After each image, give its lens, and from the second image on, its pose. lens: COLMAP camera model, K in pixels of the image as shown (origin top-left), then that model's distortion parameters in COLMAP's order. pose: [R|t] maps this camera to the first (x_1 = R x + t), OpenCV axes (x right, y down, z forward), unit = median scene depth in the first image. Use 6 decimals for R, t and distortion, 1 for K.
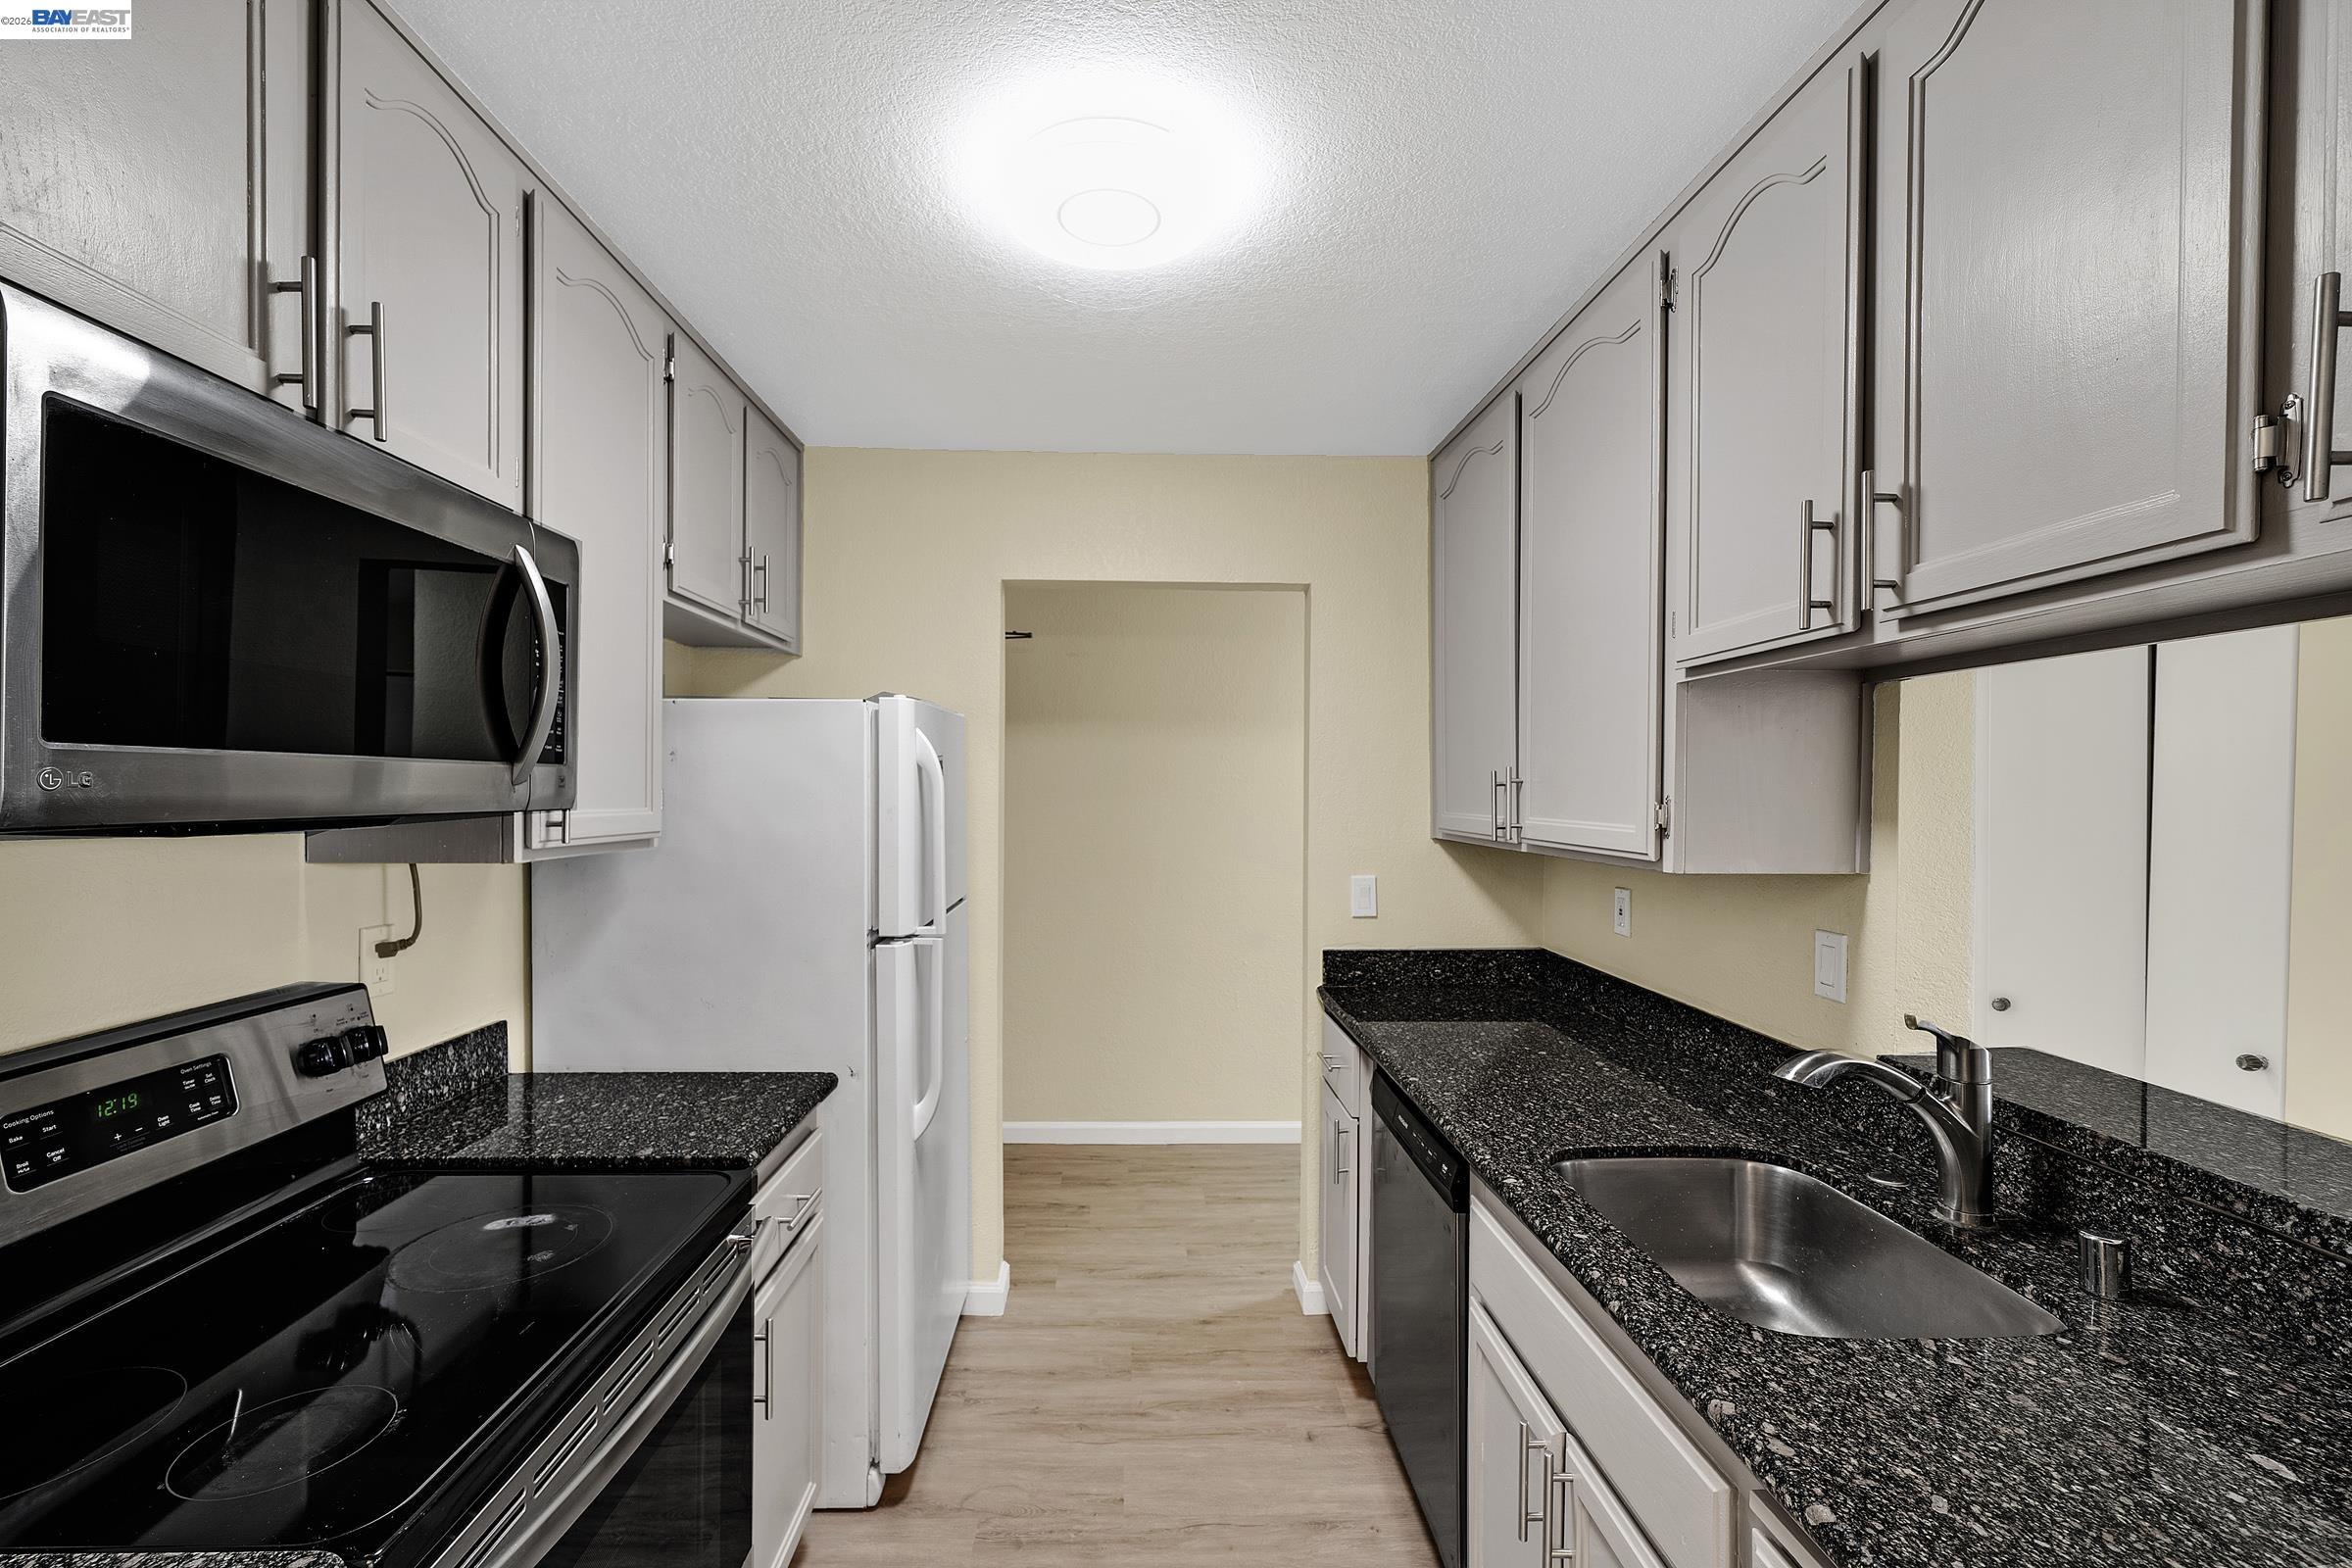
lens RADIAL K [[995.9, 0, 1140.9], [0, 995.9, 791.7], [0, 0, 1]] dist [-0.000409, 0.000113]
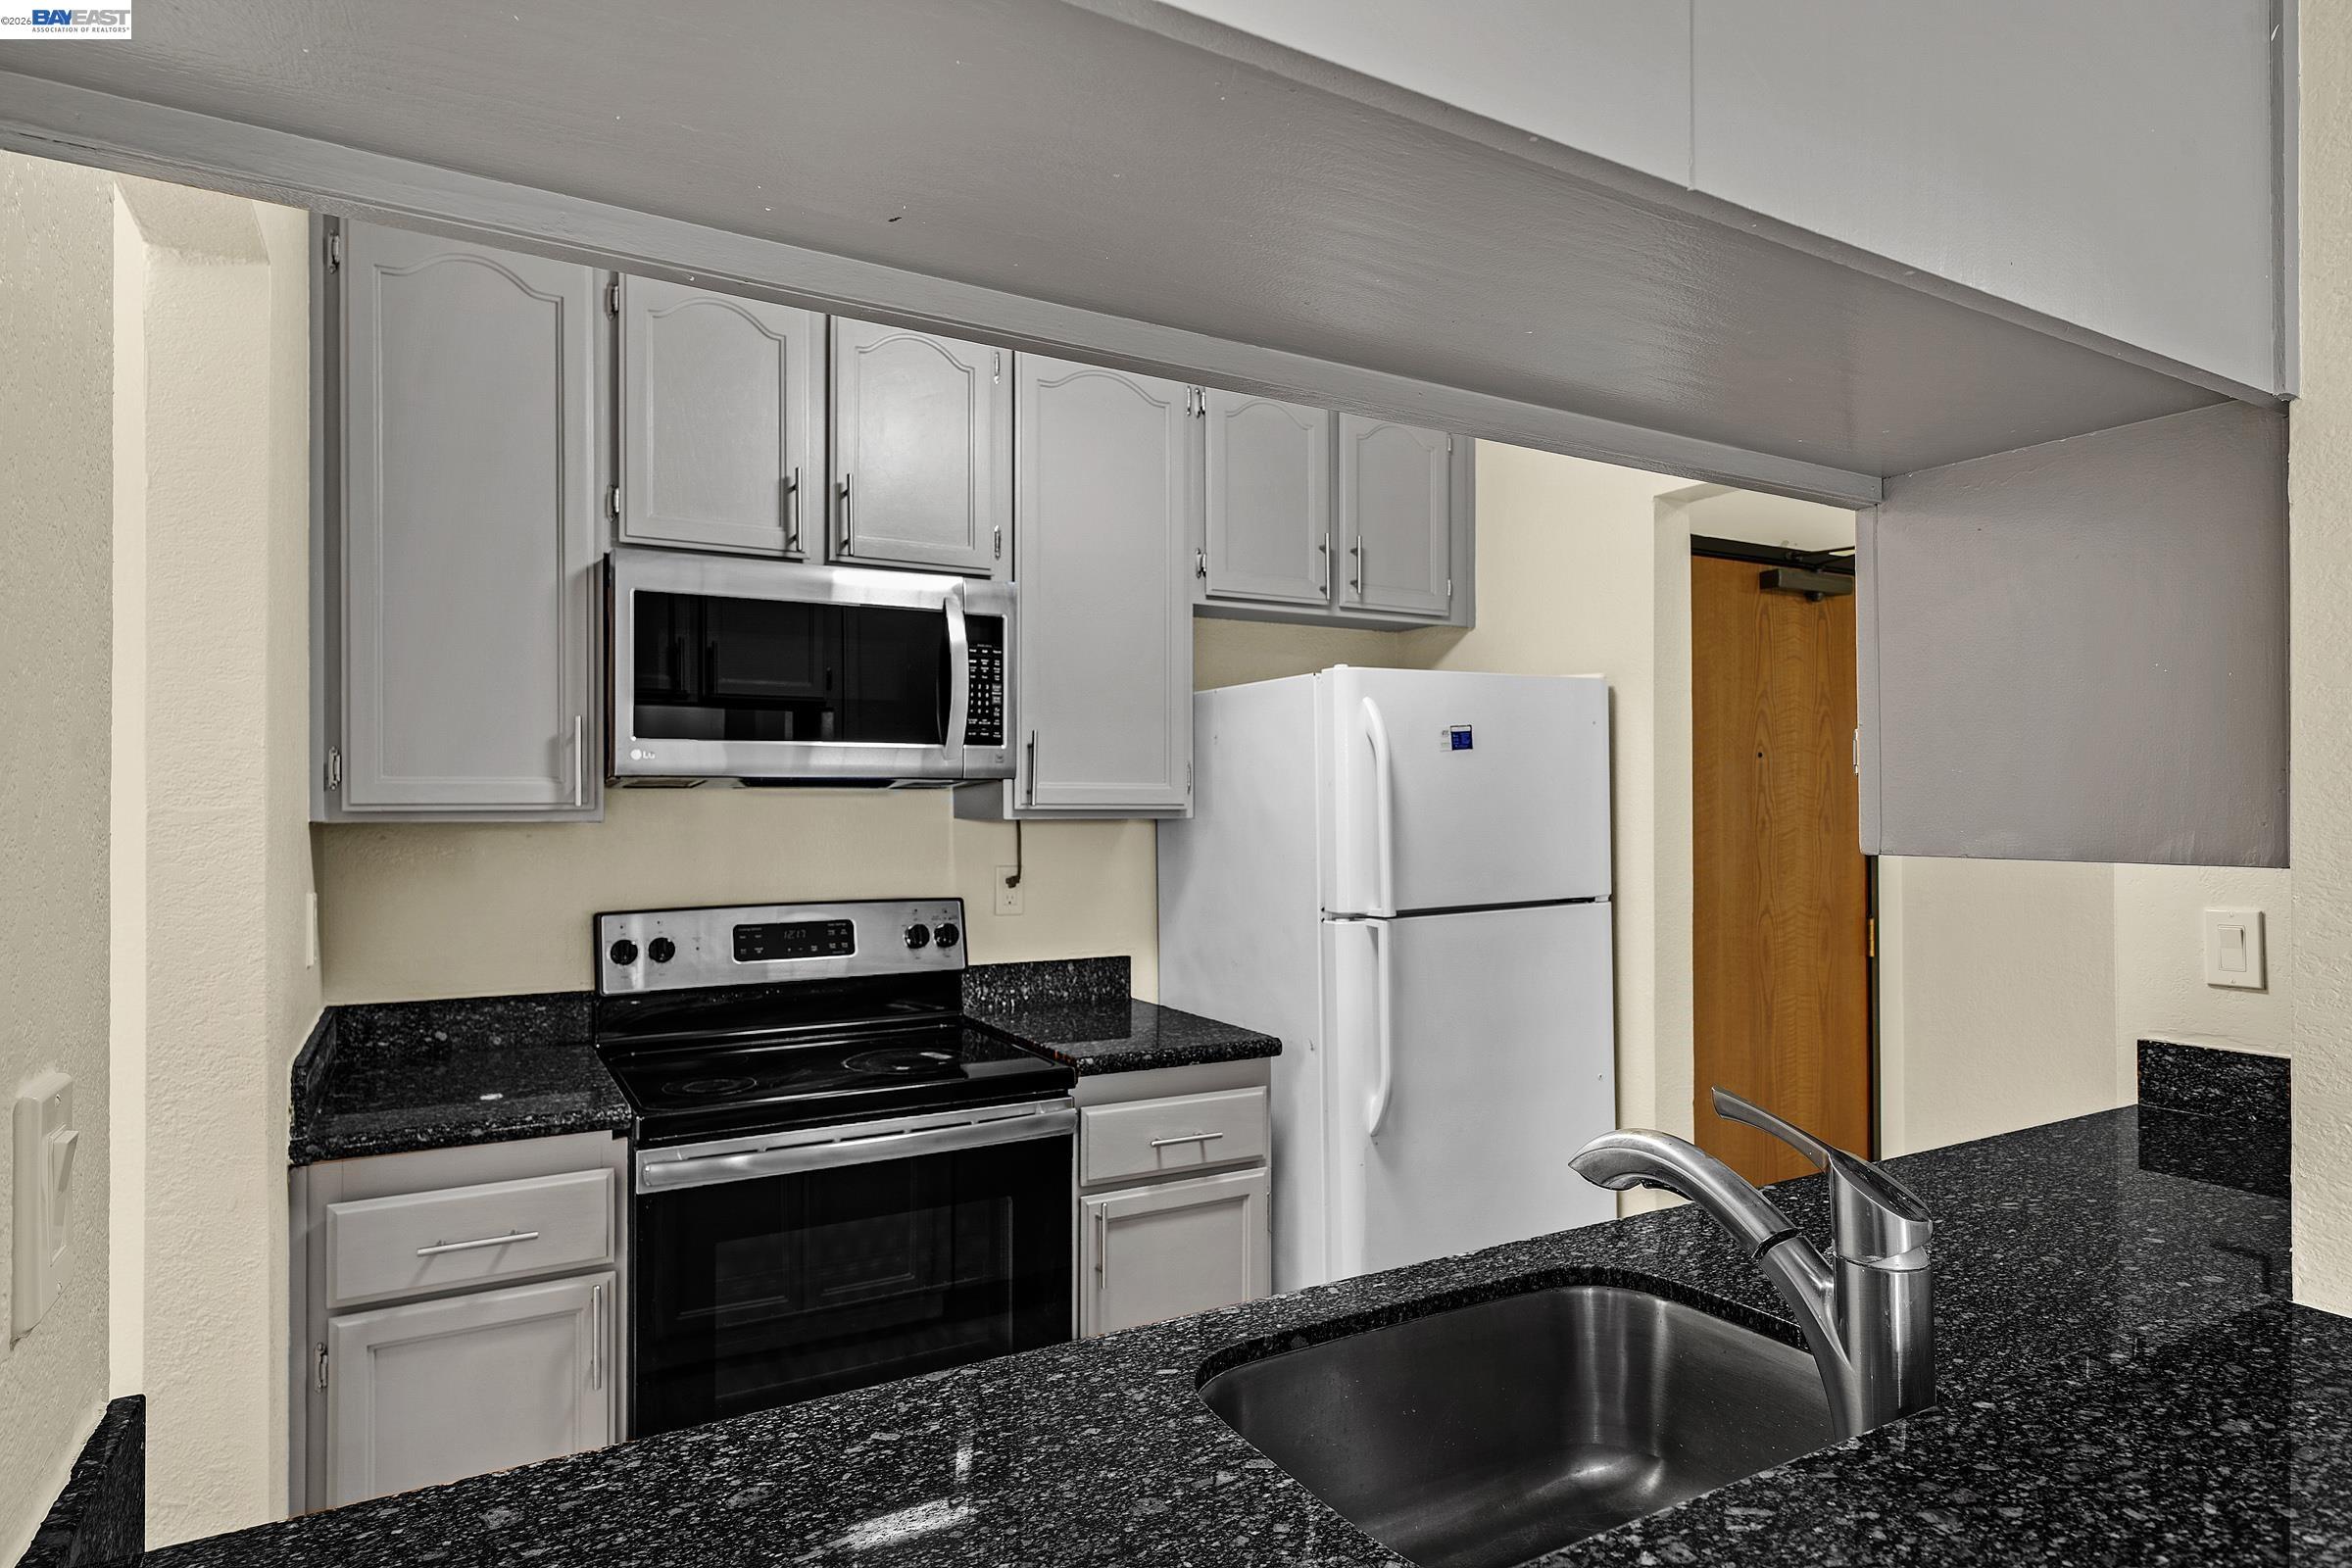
lens RADIAL K [[1281.6, 0, 1138.1], [0, 1281.6, 790.5], [0, 0, 1]] dist [-0.003763, -0.000295]
pose [[0.460191, -0.015082, -0.887692, 1.166627], [0.000081, 0.999856, -0.016945, 0.068782], [0.887820, 0.007726, 0.460126, 0.374934]]
